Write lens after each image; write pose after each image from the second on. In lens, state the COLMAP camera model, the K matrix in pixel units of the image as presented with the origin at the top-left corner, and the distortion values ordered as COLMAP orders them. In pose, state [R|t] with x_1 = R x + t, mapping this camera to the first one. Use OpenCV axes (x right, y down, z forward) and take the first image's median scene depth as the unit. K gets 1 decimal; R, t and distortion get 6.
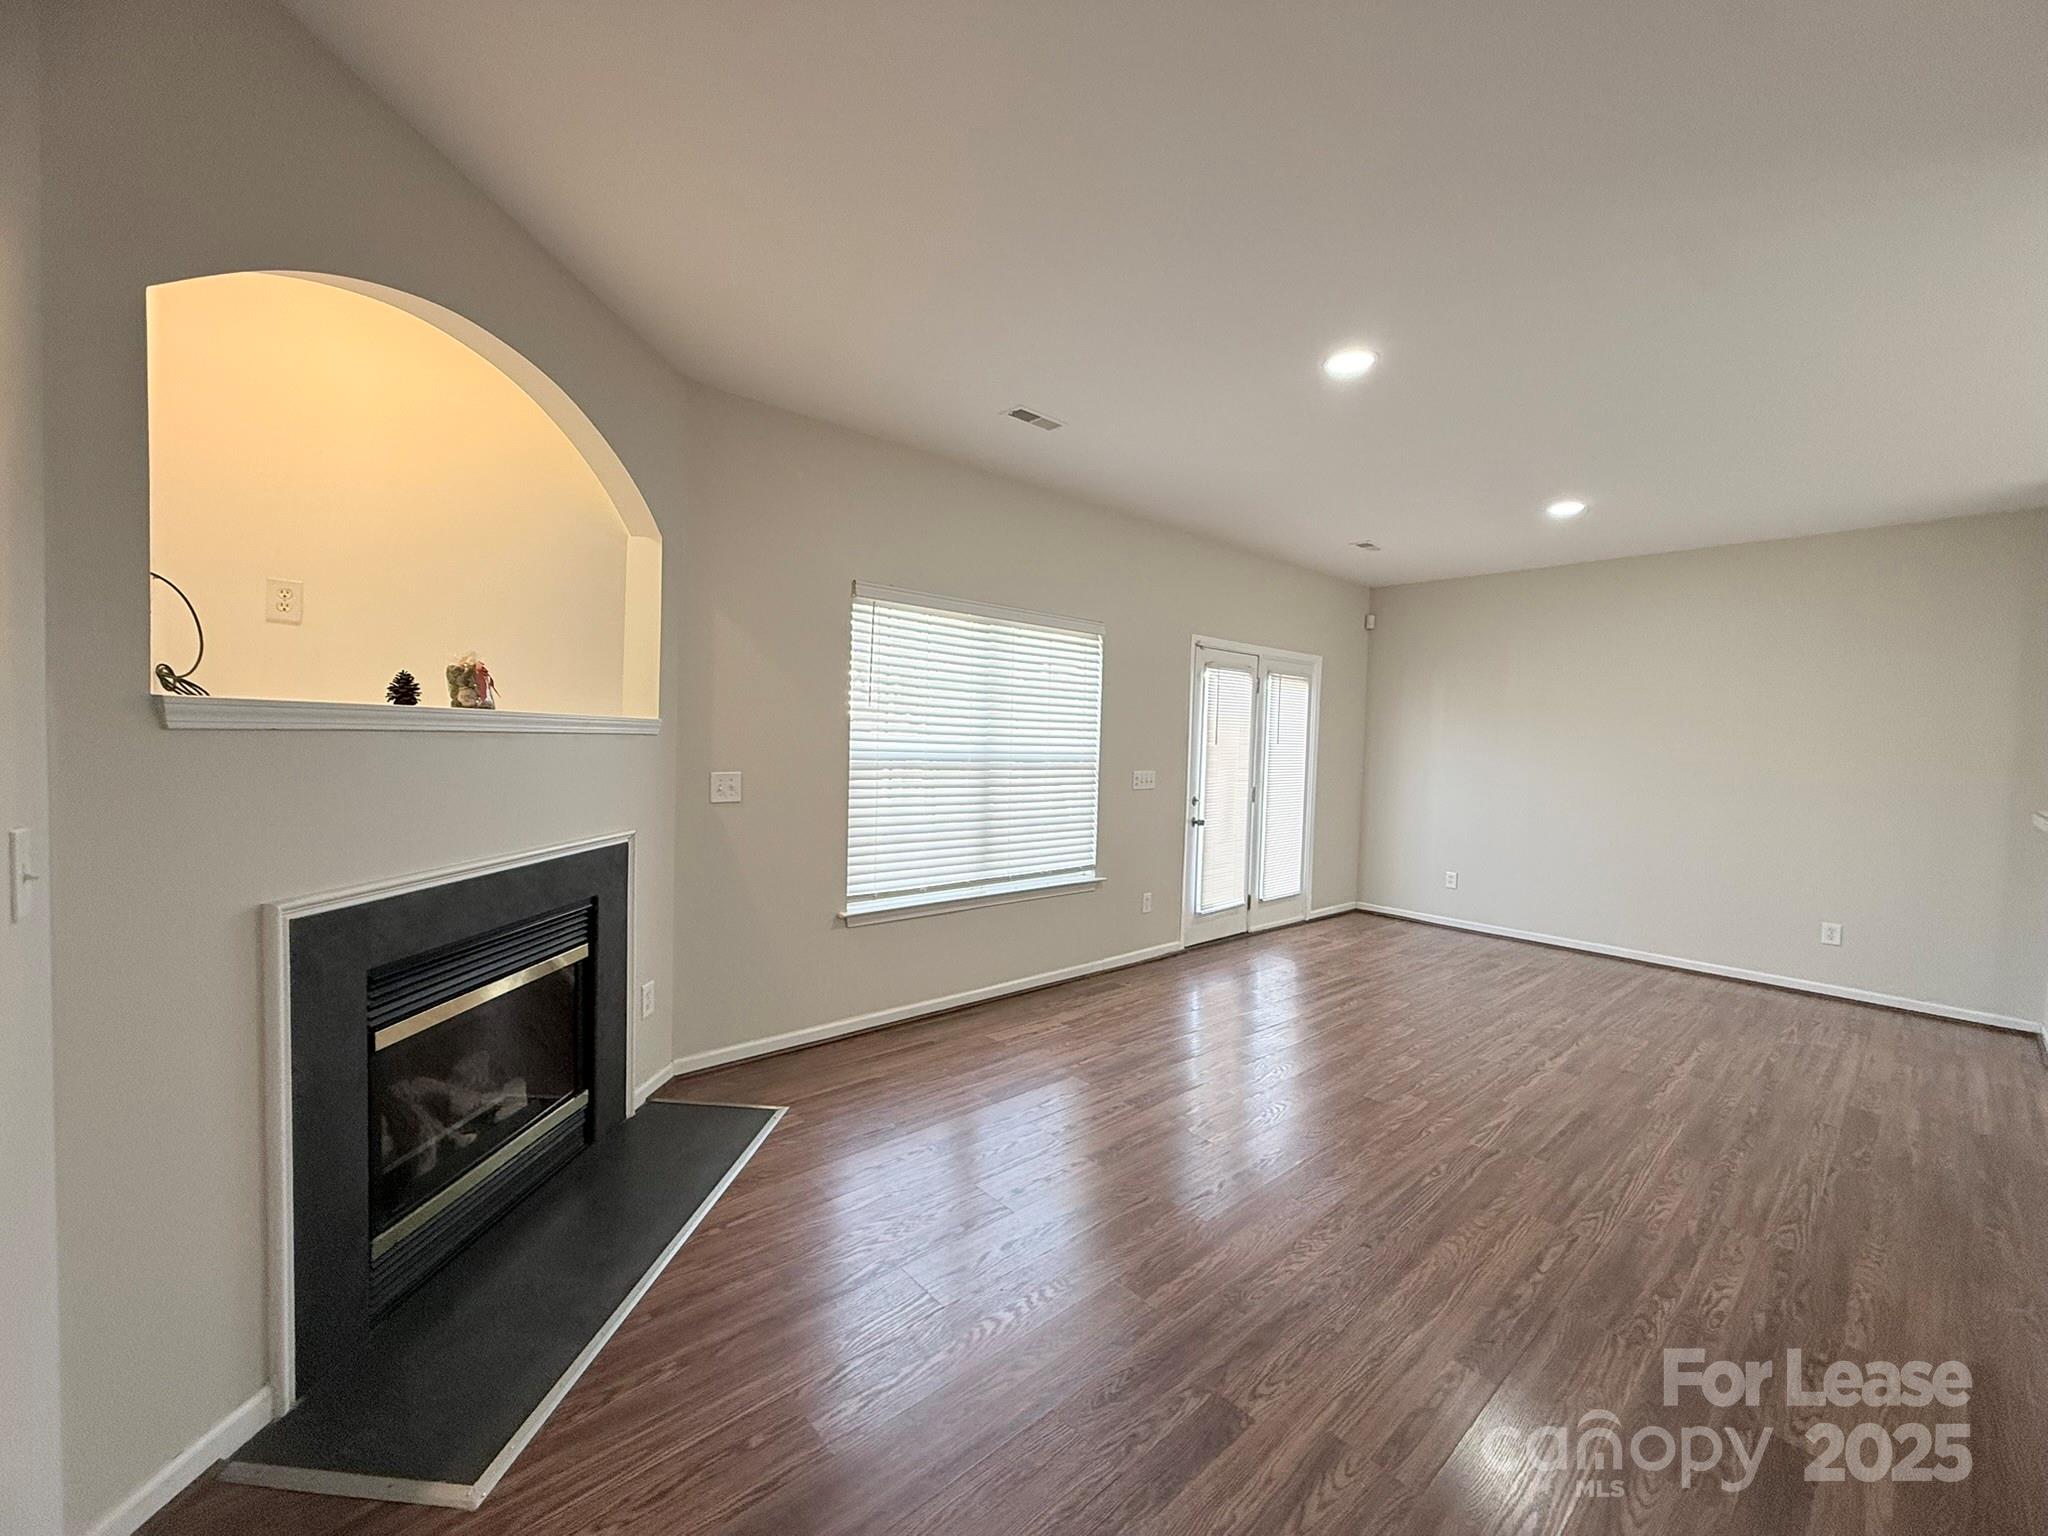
lens RADIAL K [[812.3, 0, 1018.3], [0, 812.3, 767.8], [0, 0, 1]] dist [0.001621, -0.000311]
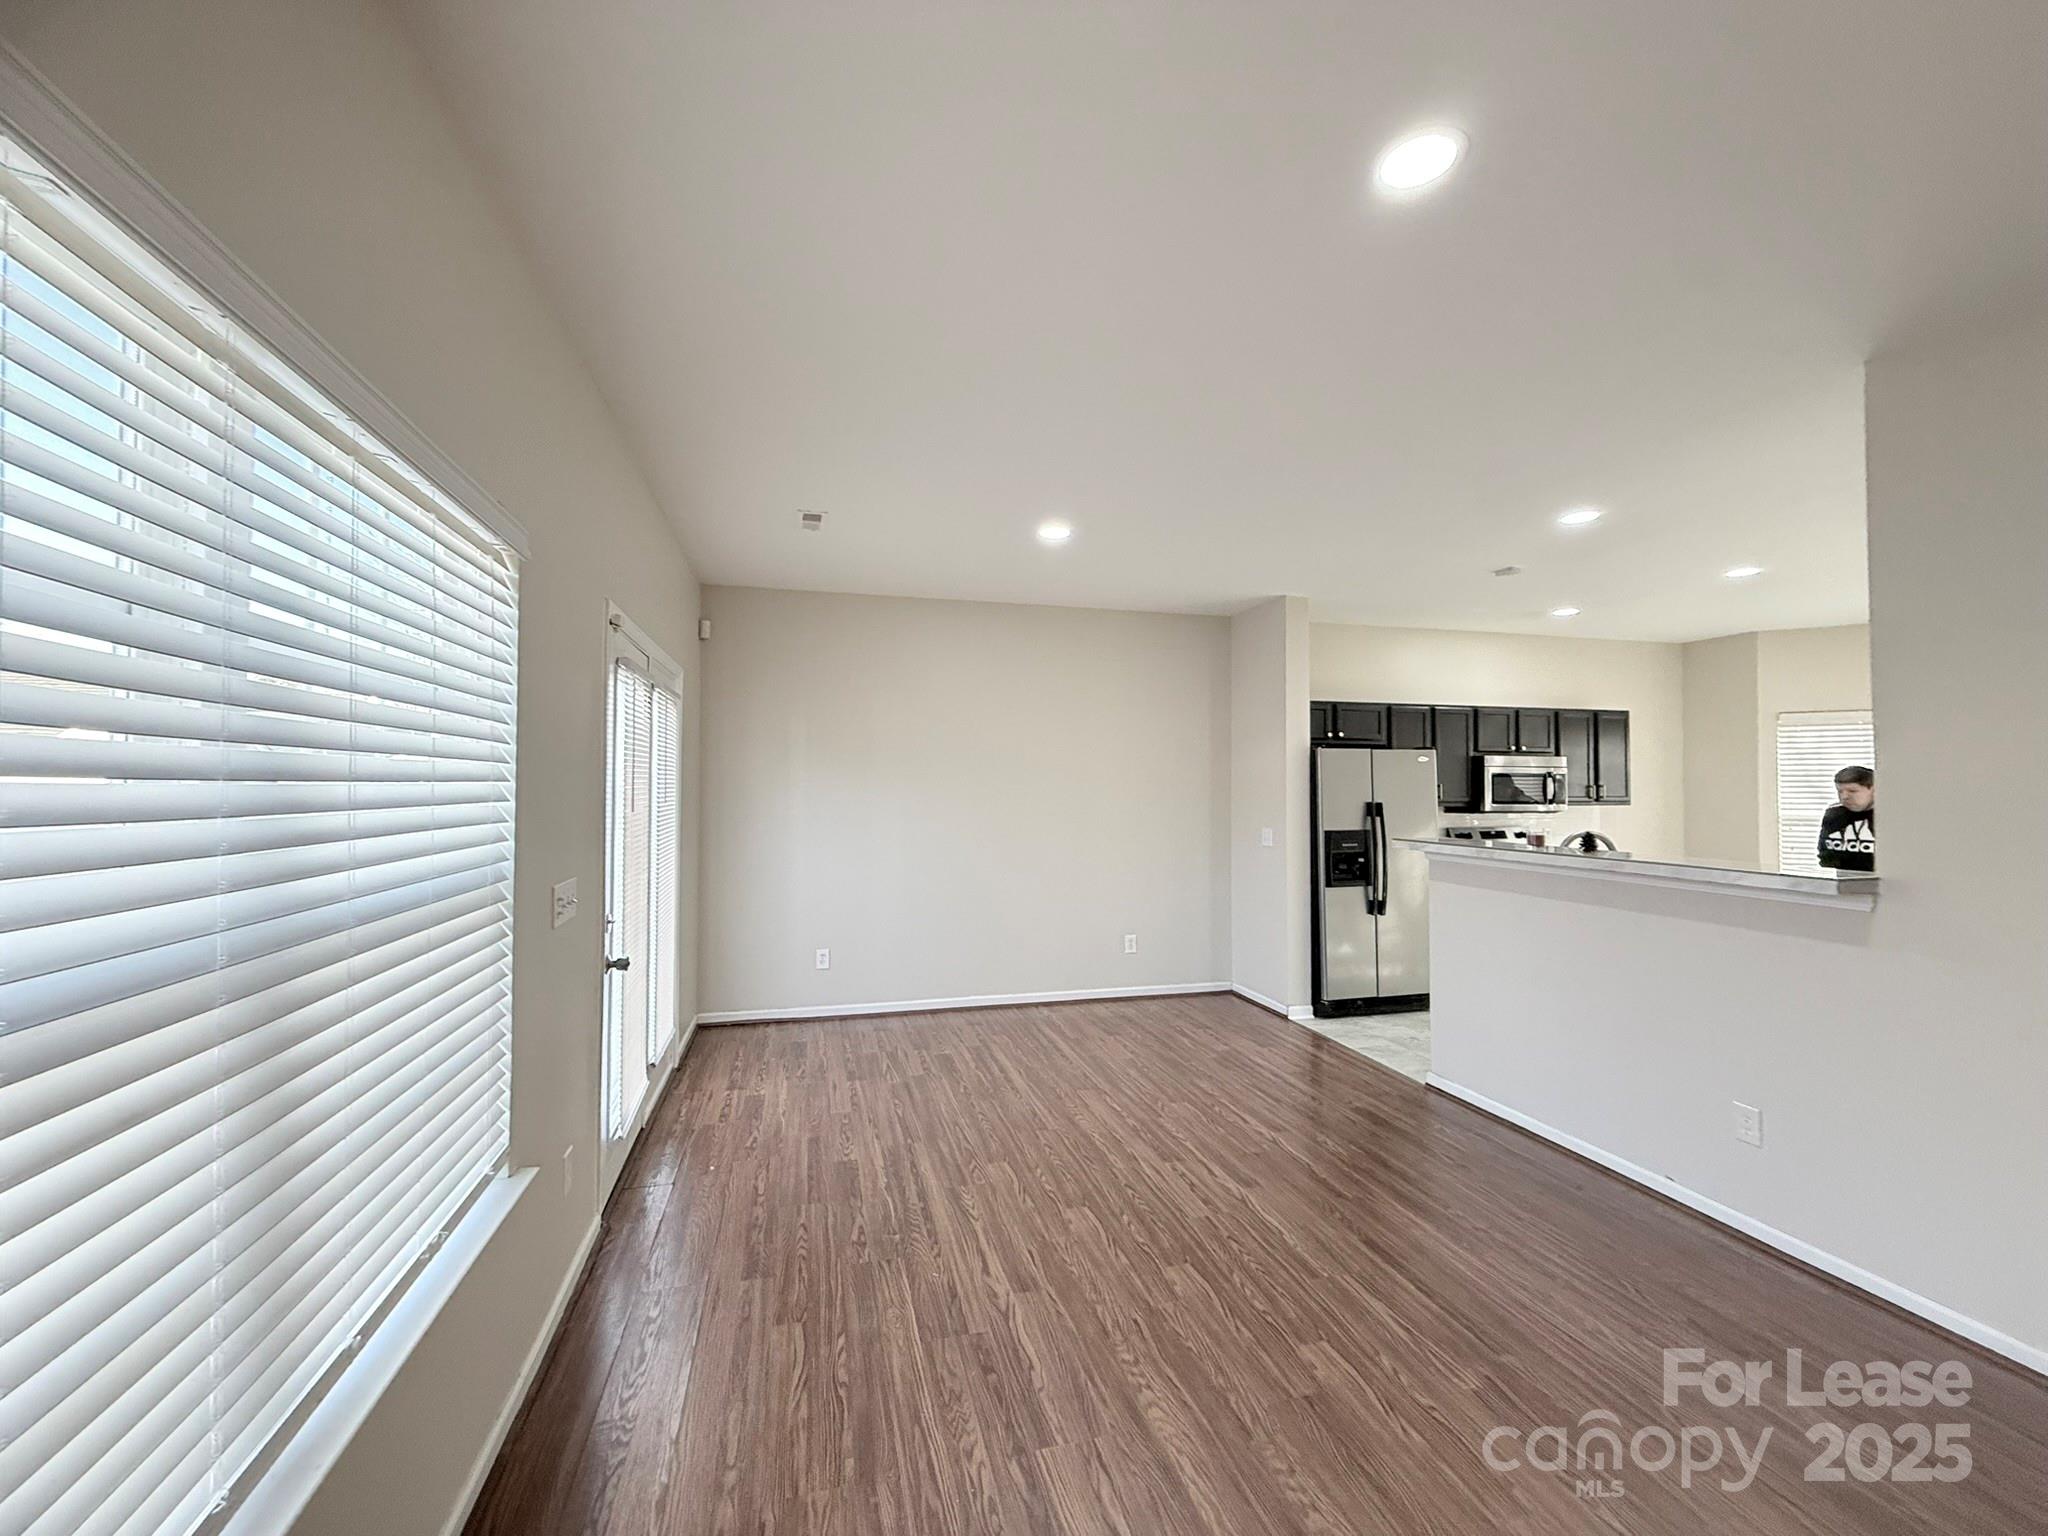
lens RADIAL K [[812.1, 0, 1016.7], [0, 812.1, 772.5], [0, 0, 1]] dist [0.000160, -0.000130]
pose [[0.449124, -0.010799, 0.893404, -0.235233], [0.041307, 0.999109, -0.008690, -0.075795], [-0.892514, 0.040807, 0.449170, 1.021837]]
